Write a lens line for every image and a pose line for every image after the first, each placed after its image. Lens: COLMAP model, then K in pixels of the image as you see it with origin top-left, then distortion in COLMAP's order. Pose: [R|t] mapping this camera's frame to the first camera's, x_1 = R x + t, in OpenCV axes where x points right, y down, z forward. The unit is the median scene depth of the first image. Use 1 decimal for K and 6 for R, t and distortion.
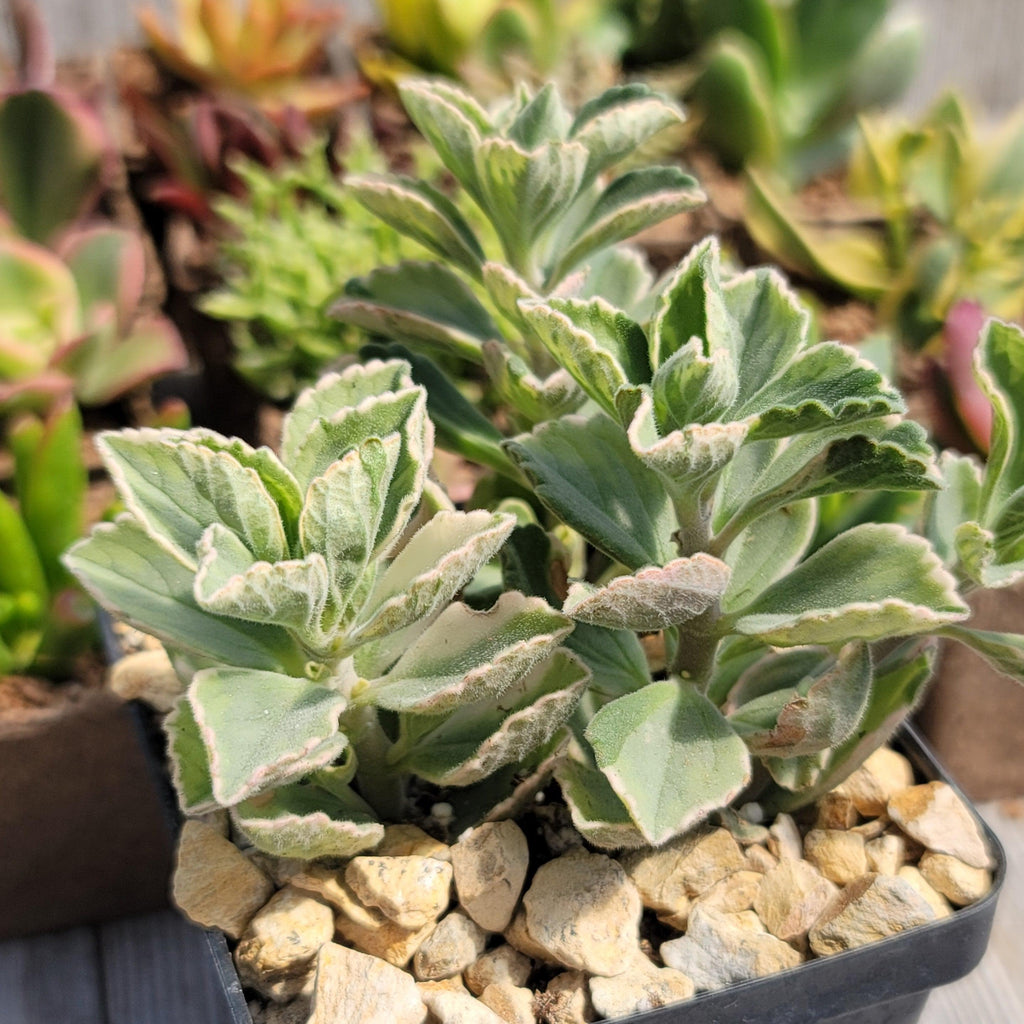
lens RADIAL K [[2006.1, 0, 516.9], [0, 2006.1, 571.3], [0, 0, 1]] dist [-0.065475, 0.427014]
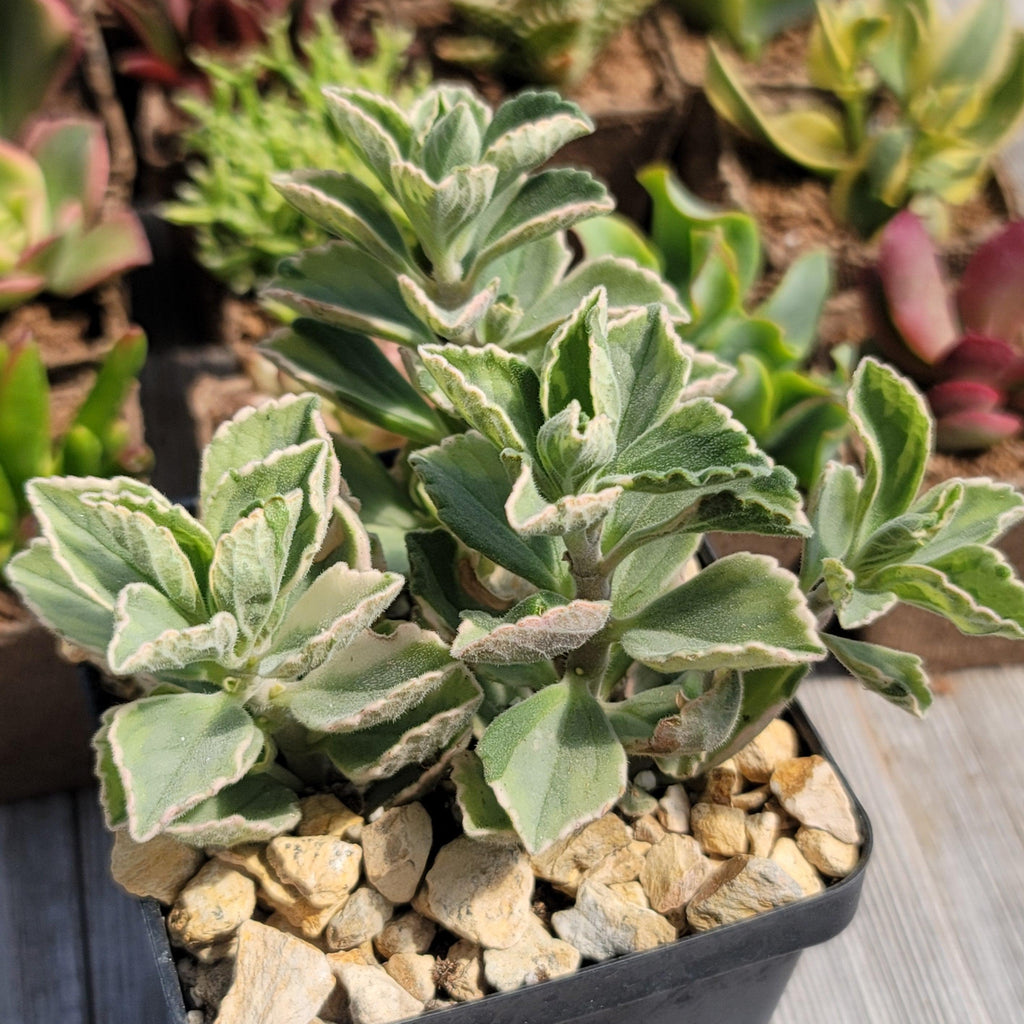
lens RADIAL K [[2014.5, 0, 481.1], [0, 2014.5, 512.9], [0, 0, 1]] dist [-0.010124, 0.051800]
pose [[0.999384, 0.010987, -0.033325, 0.069808], [-0.006499, 0.991239, 0.131919, -0.186325], [0.034483, -0.131621, 0.990700, -0.075837]]
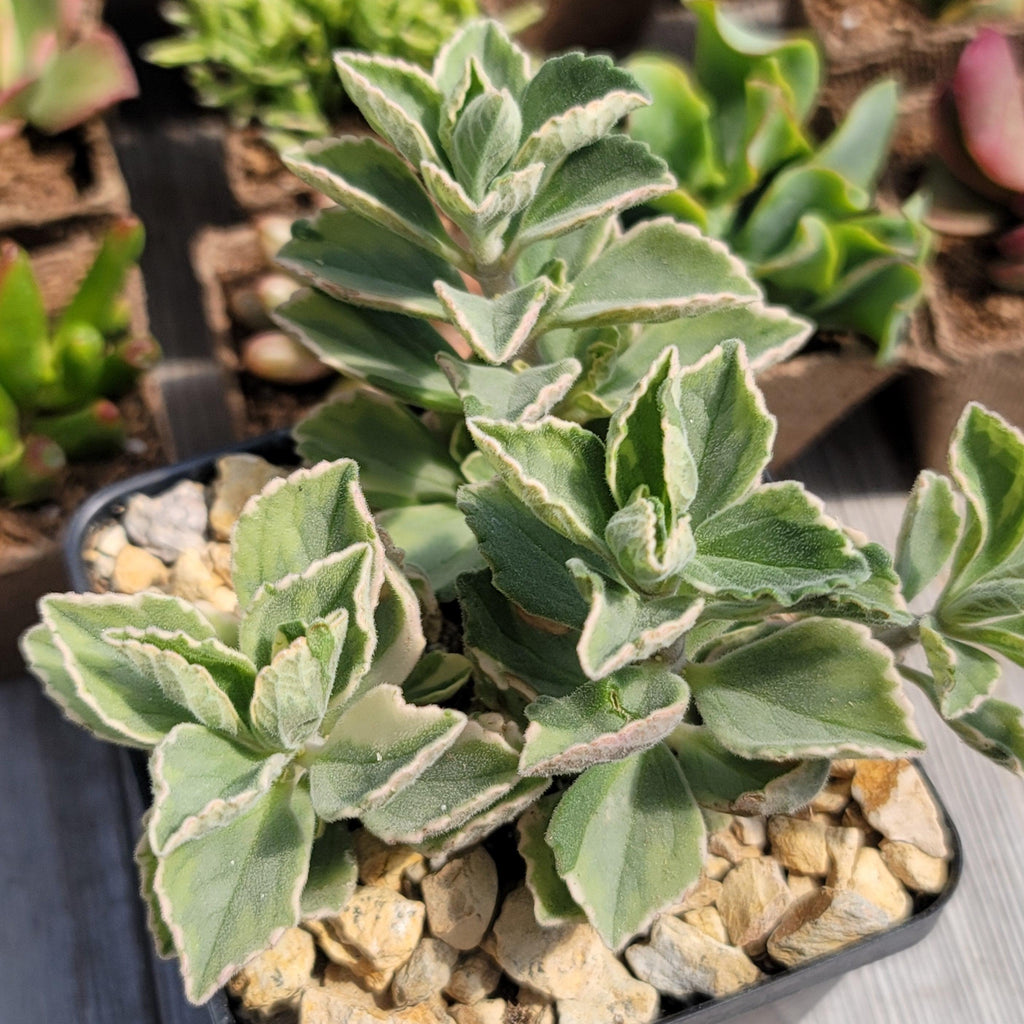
lens RADIAL K [[2041.6, 0, 483.2], [0, 2041.6, 488.2], [0, 0, 1]] dist [-0.031446, 0.227373]
pose [[0.999182, -0.020277, -0.034985, 0.040767], [0.031532, 0.932353, 0.360172, -0.445163], [0.025315, -0.360981, 0.932230, 0.088254]]
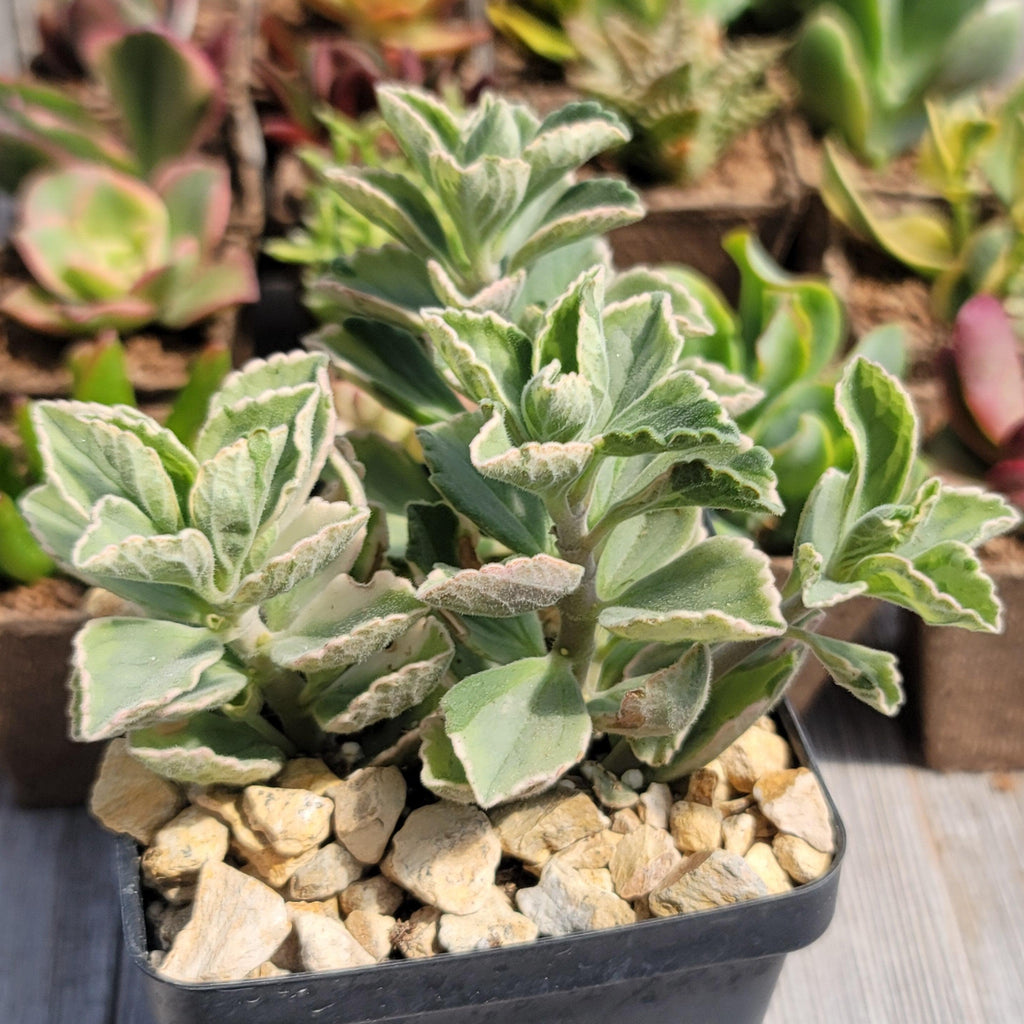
lens RADIAL K [[1994.7, 0, 551.6], [0, 1994.7, 535.0], [0, 0, 1]] dist [-0.014053, 0.188661]
pose [[0.989835, 0.088551, -0.111288, 0.204220], [-0.083513, 0.995293, 0.049158, -0.069650], [0.115117, -0.039365, 0.992572, -0.096464]]
